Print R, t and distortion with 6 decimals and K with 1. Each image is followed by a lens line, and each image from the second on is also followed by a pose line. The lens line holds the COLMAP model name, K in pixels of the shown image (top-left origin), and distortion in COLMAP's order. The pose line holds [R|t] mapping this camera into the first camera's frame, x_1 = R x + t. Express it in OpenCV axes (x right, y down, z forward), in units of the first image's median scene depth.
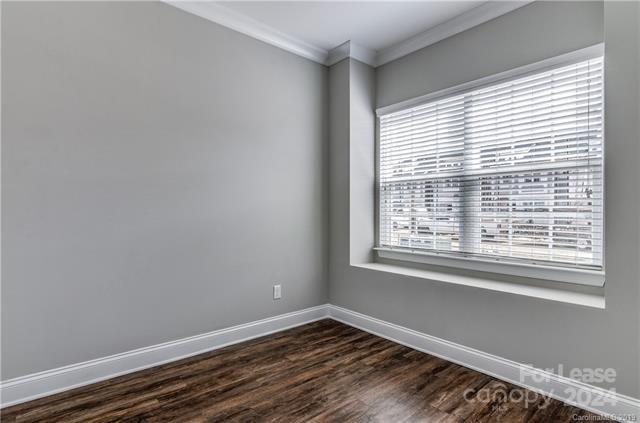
lens RADIAL K [[325.0, 0, 319.0], [0, 325.0, 213.8], [0, 0, 1]] dist [-0.003479, -0.000506]
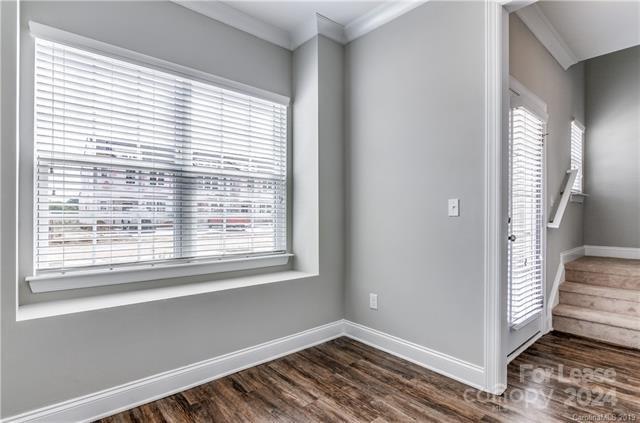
lens RADIAL K [[325.0, 0, 319.0], [0, 325.0, 213.8], [0, 0, 1]] dist [-0.003479, -0.000506]
pose [[0.008616, -0.008243, 0.999929, -0.439893], [-0.008973, 0.999925, 0.008321, -0.012057], [-0.999923, -0.009044, 0.008541, 0.633466]]
